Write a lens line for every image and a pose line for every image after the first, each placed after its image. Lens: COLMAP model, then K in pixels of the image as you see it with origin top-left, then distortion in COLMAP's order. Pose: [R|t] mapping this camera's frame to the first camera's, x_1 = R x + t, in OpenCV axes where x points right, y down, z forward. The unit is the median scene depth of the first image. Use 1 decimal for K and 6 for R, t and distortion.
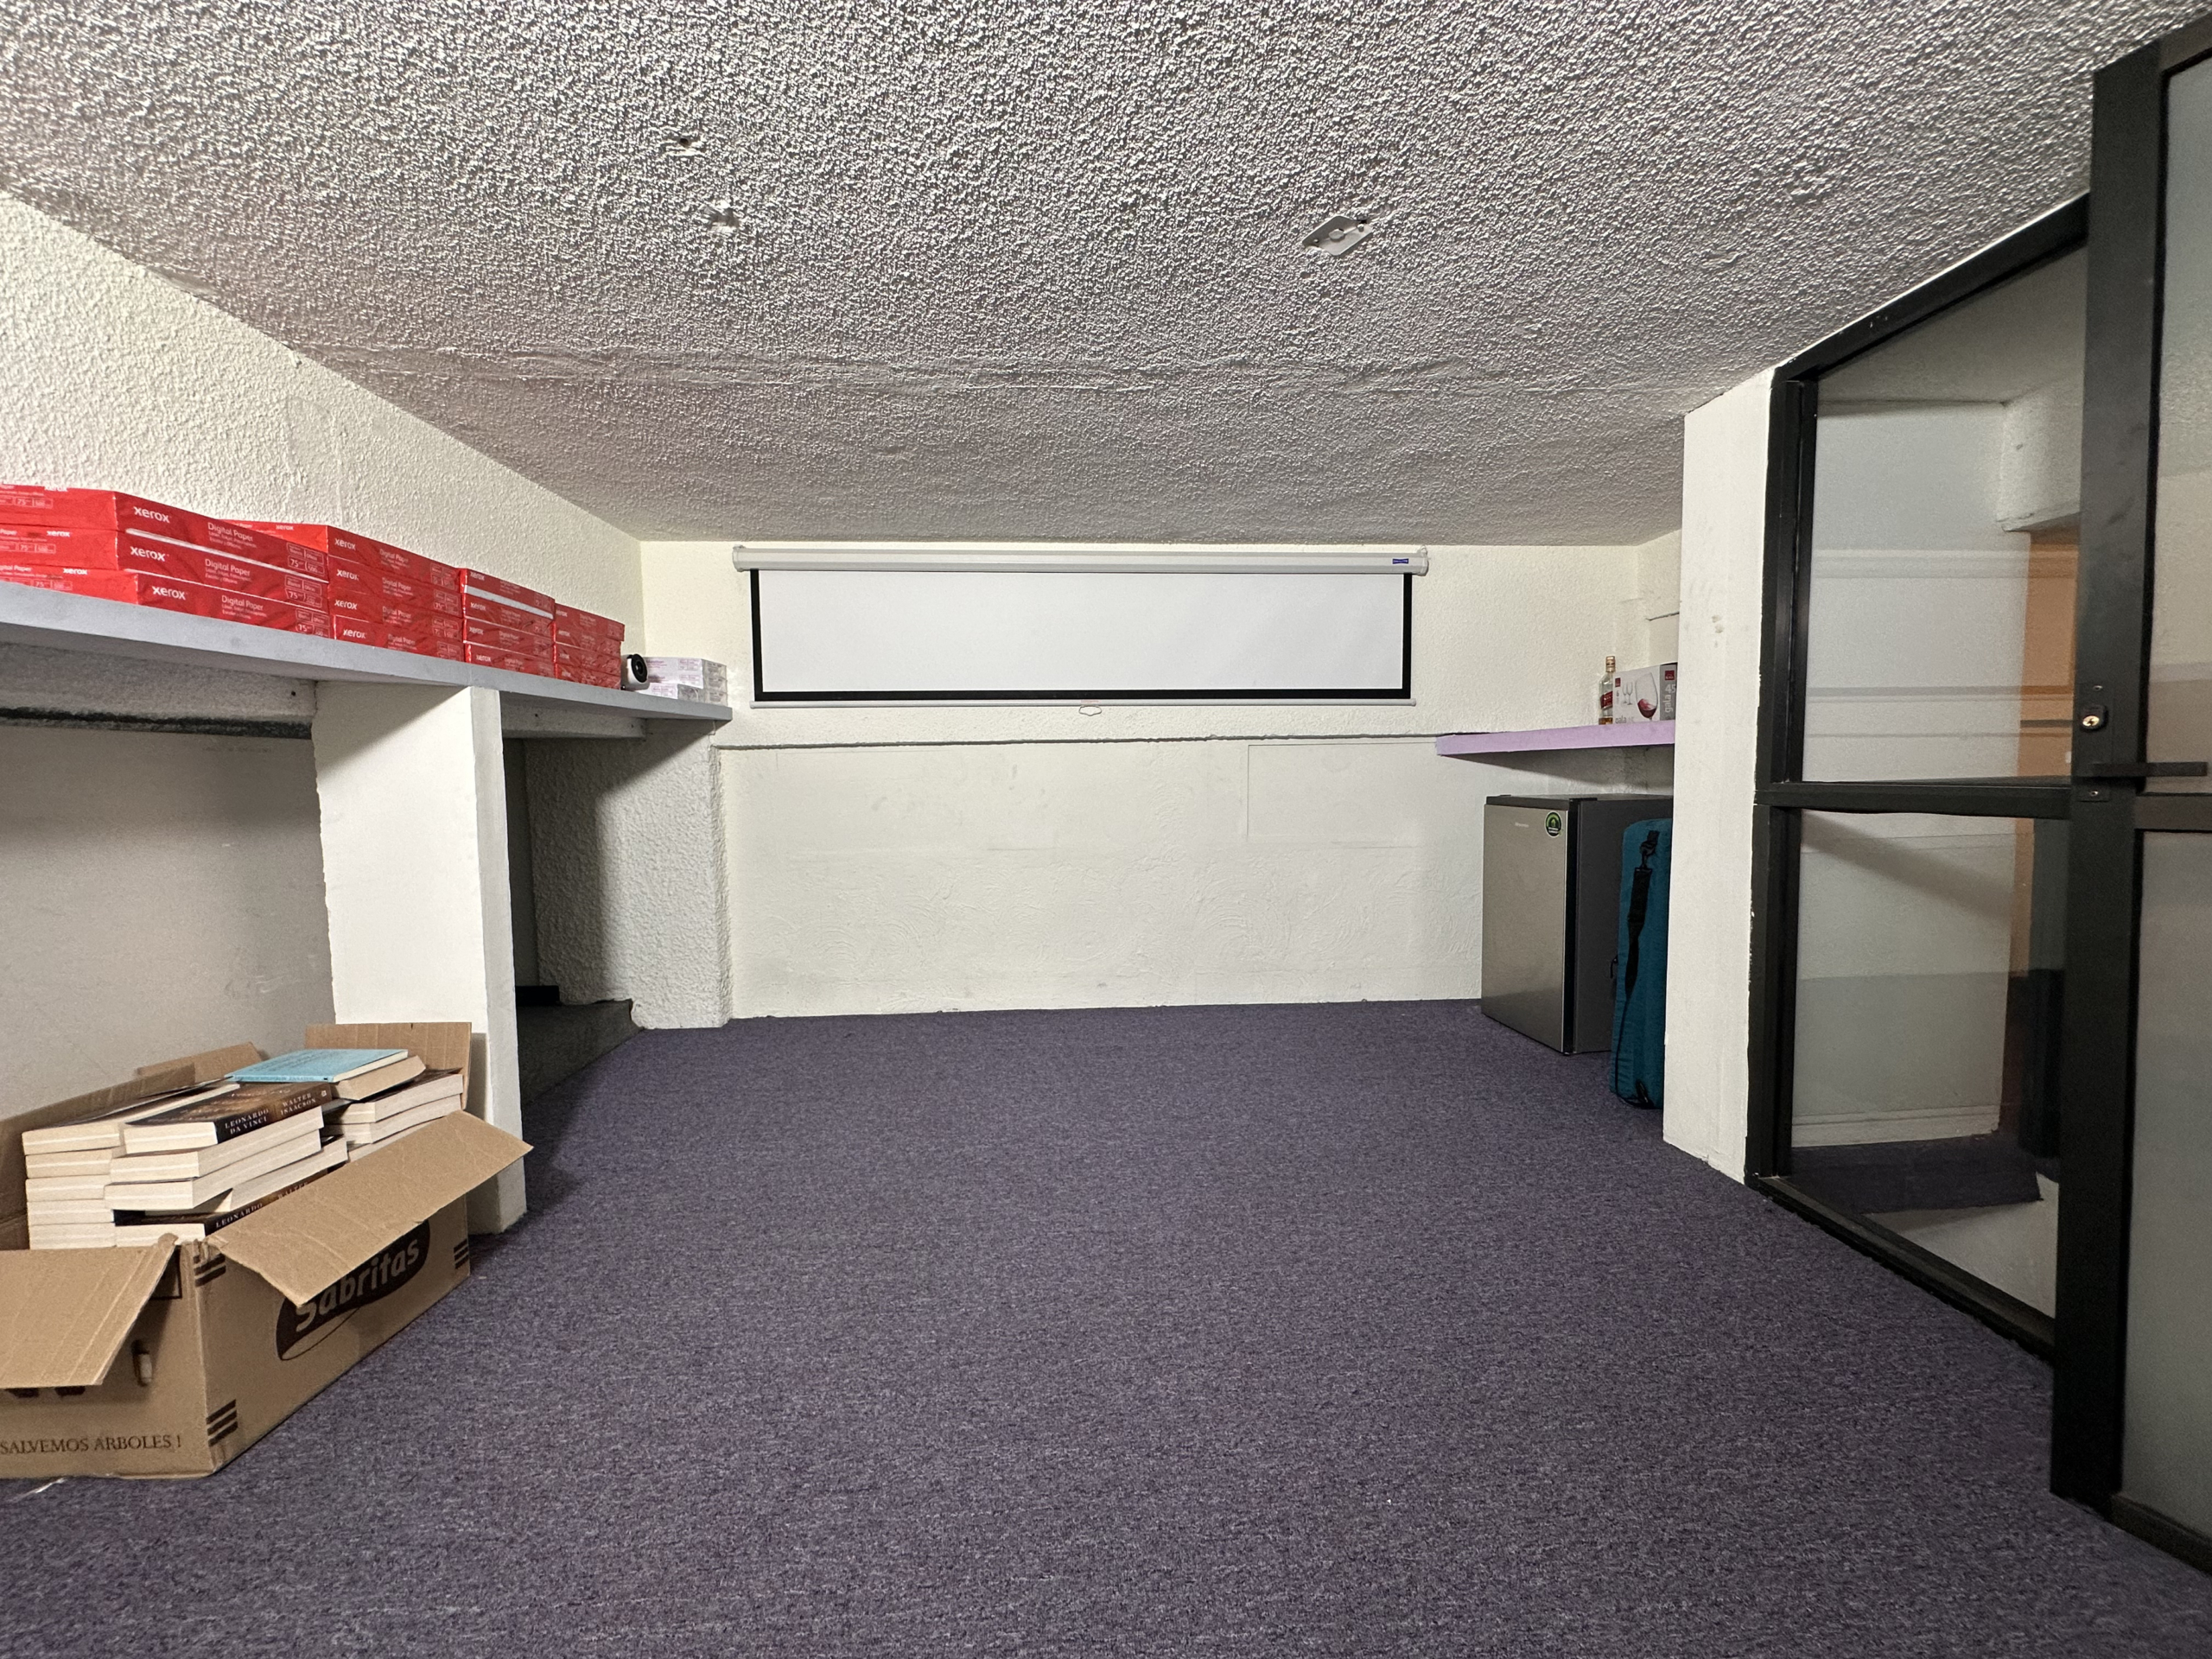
lens RADIAL K [[885.2, 0, 1106.0], [0, 885.2, 829.5], [0, 0, 1]] dist [-0.003537, -0.000119]
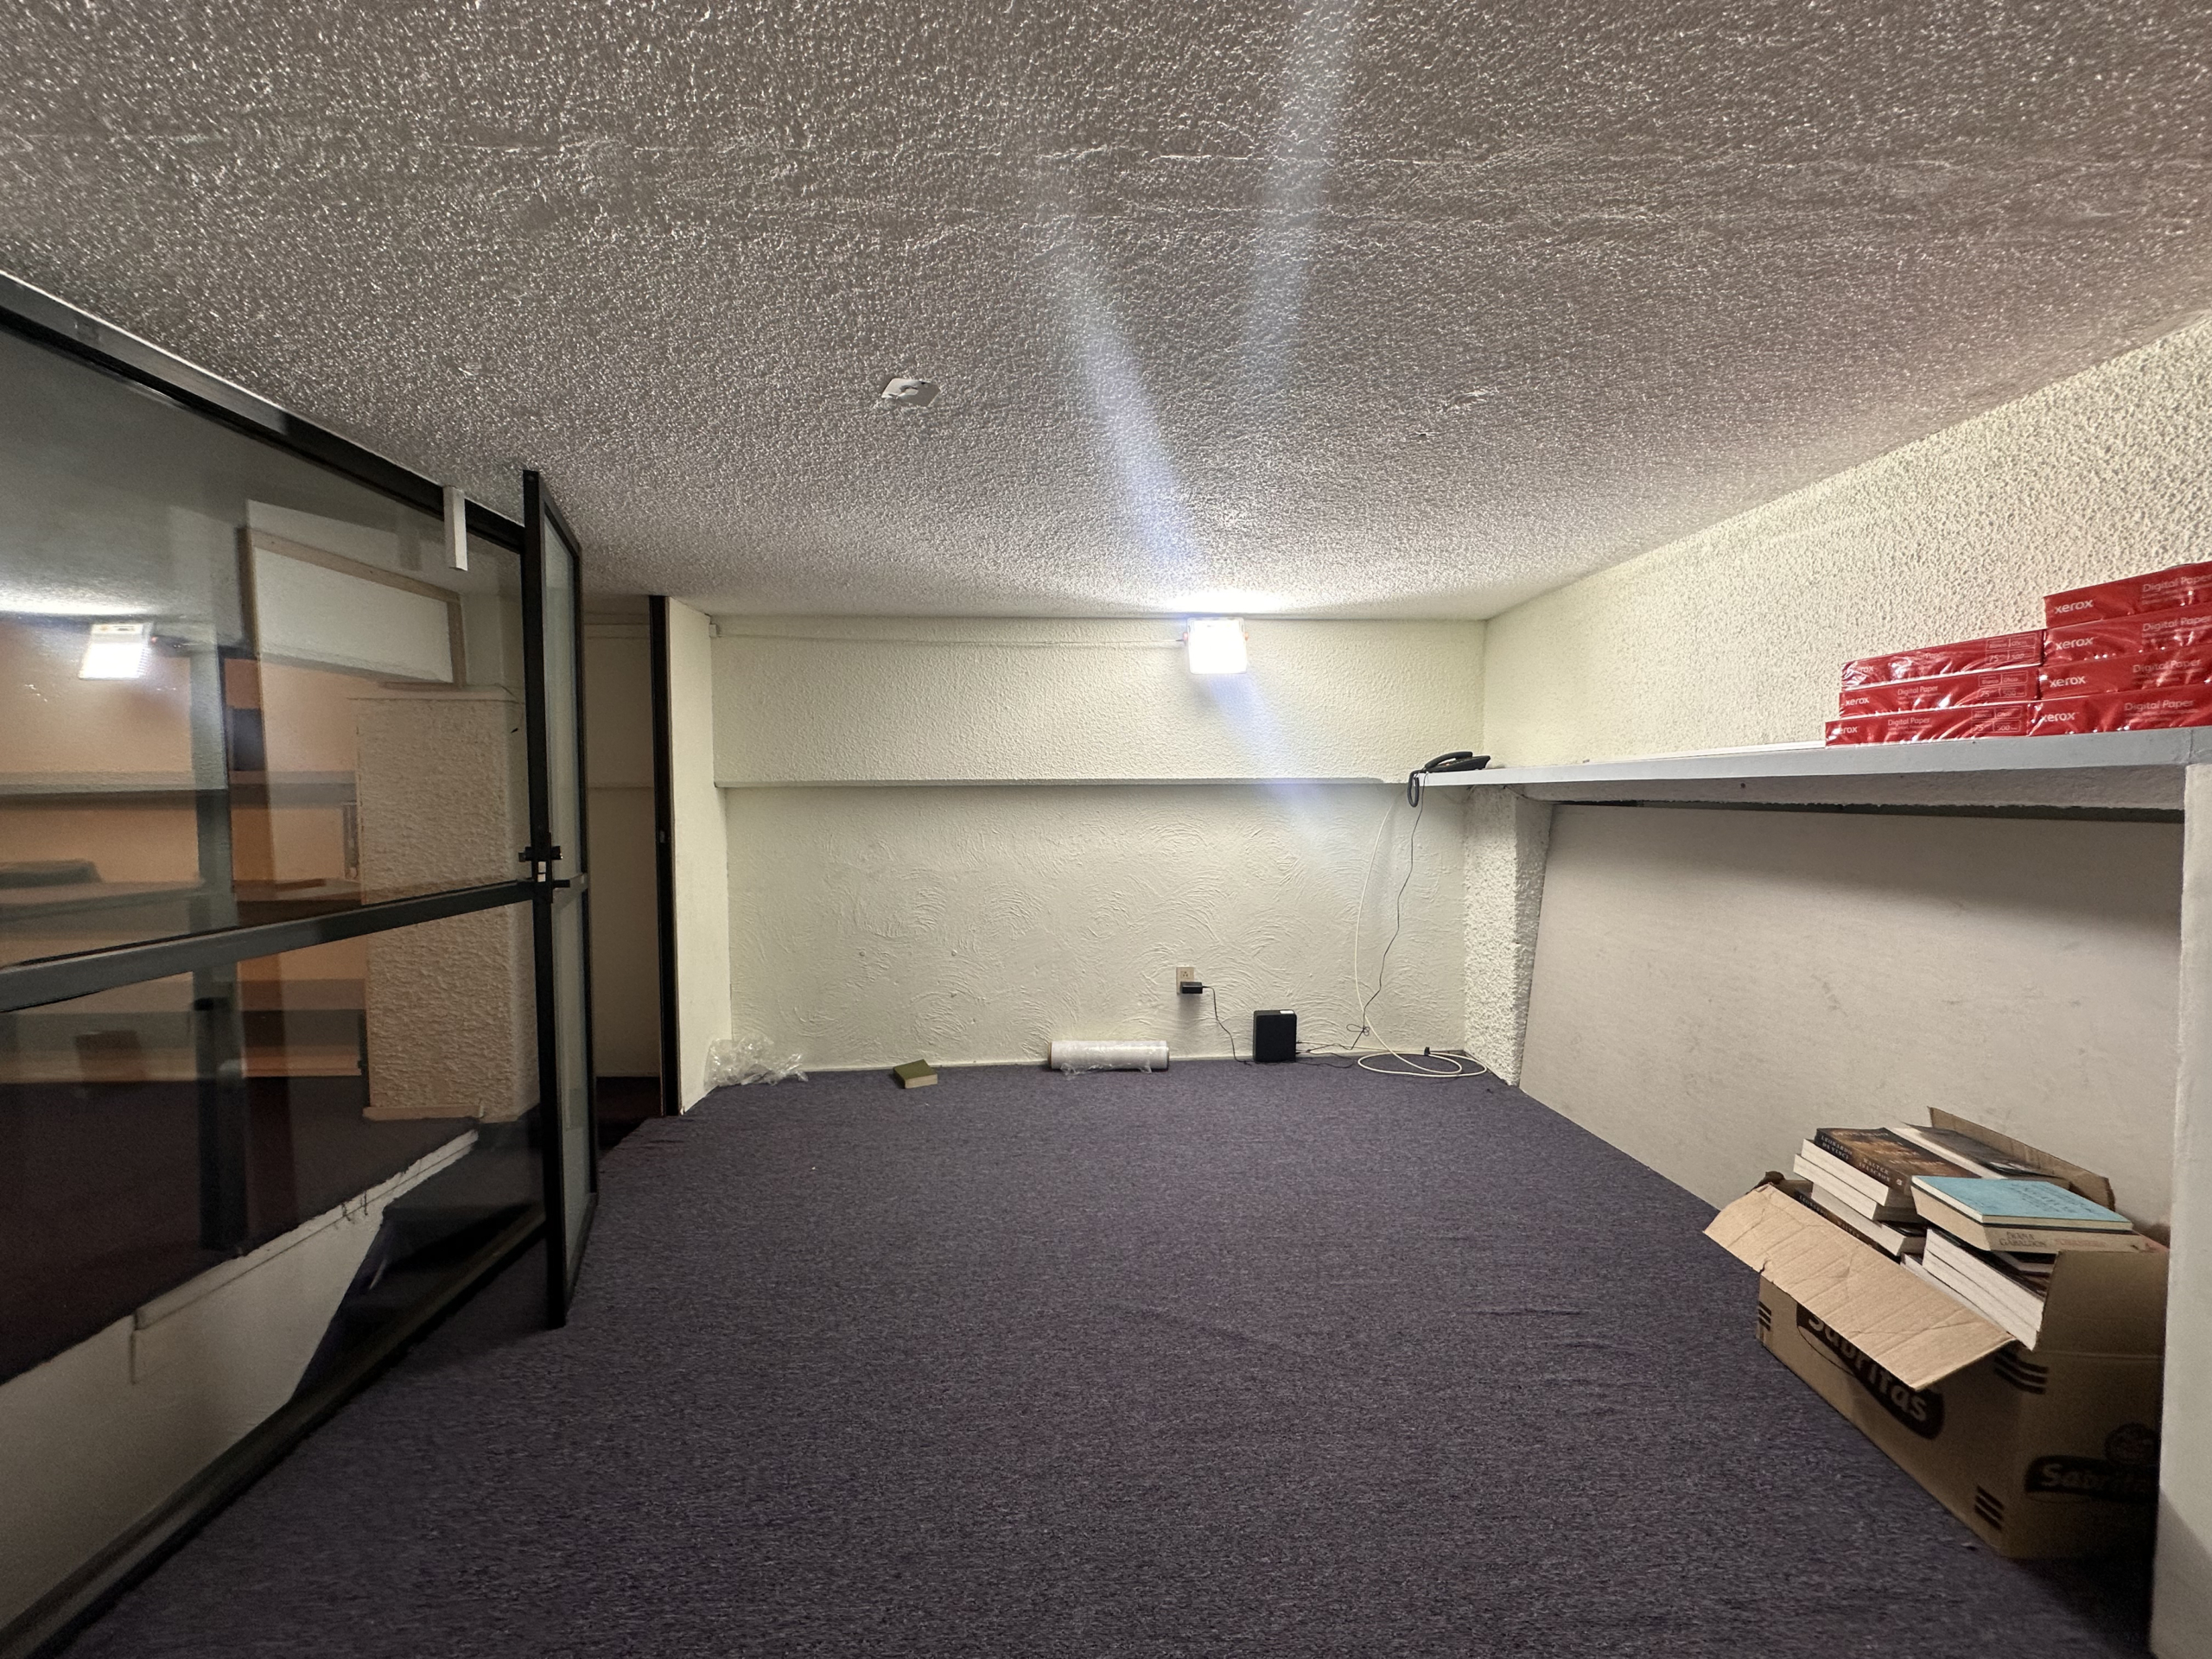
lens RADIAL K [[885.2, 0, 1106.0], [0, 885.2, 829.5], [0, 0, 1]] dist [-0.003537, -0.000119]
pose [[-0.999586, 0.021924, 0.018634, 0.019023], [0.023849, 0.993607, 0.110344, -0.248358], [-0.016095, 0.110742, -0.993719, 1.985817]]
